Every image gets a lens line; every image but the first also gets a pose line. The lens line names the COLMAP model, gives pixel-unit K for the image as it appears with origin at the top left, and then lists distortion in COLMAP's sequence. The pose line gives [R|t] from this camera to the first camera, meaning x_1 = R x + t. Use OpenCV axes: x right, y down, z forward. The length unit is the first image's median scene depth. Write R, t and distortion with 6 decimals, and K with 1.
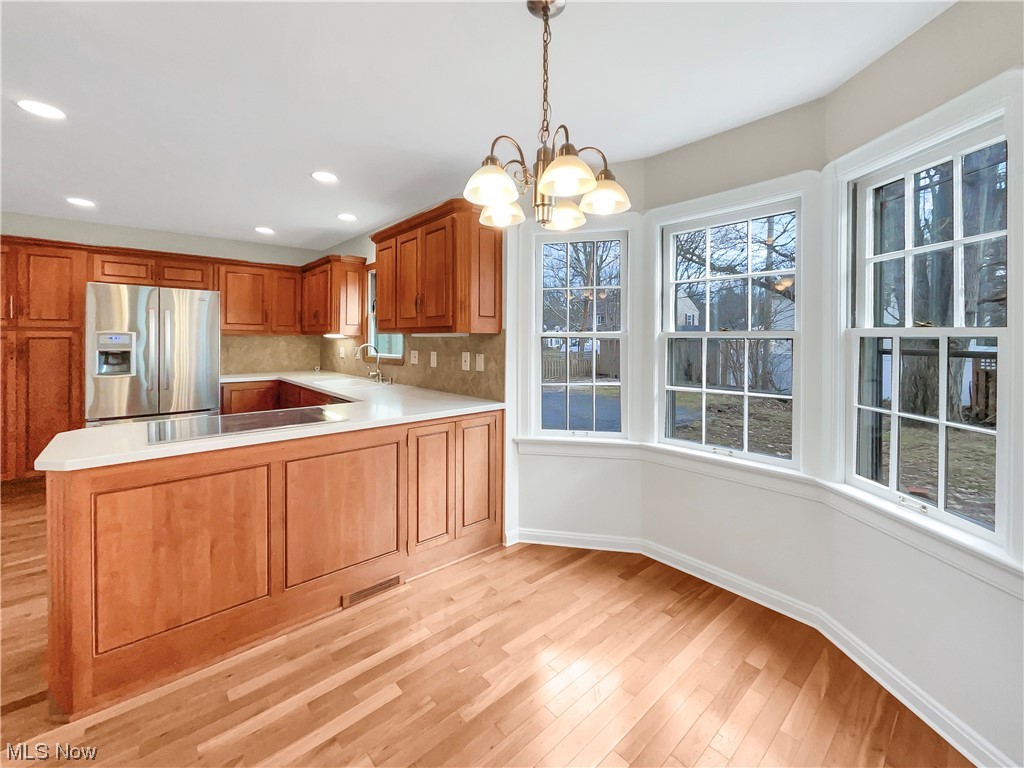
lens RADIAL K [[419.6, 0, 513.0], [0, 419.6, 346.6], [0, 0, 1]] dist [0.001151, 0.000279]
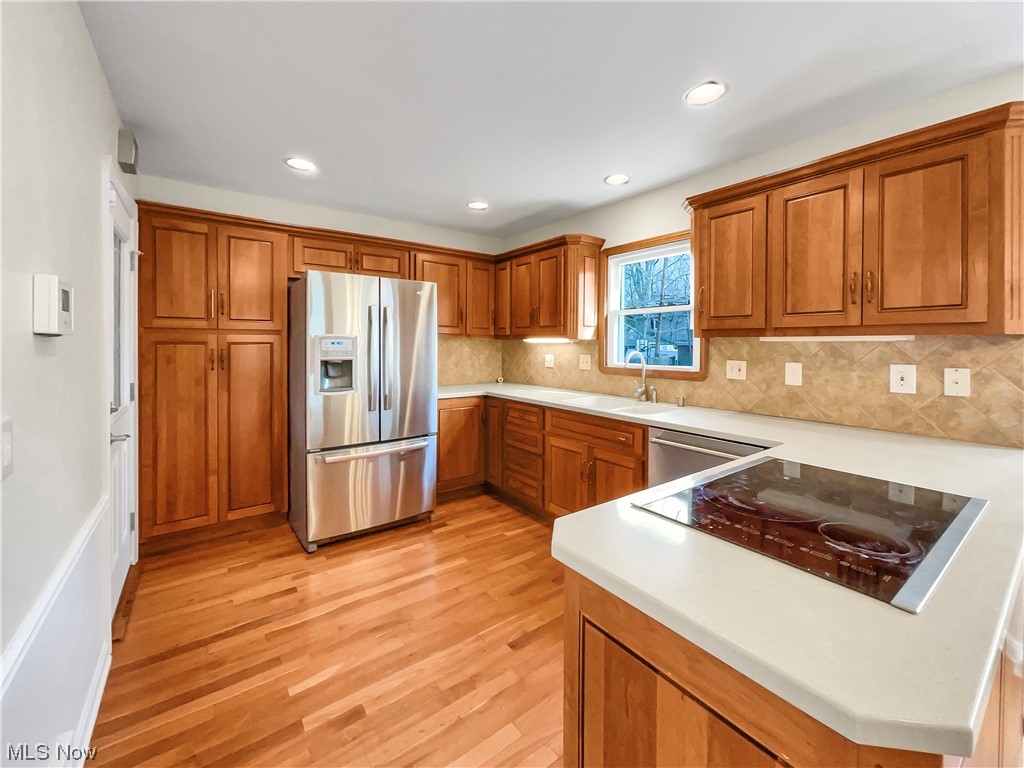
lens RADIAL K [[422.7, 0, 511.7], [0, 422.7, 351.9], [0, 0, 1]] dist [-0.001892, -0.000046]
pose [[0.996195, 0.001365, -0.087136, -0.562894], [-0.001323, 0.999999, 0.000543, -0.005393], [0.087137, -0.000426, 0.996196, 0.261935]]
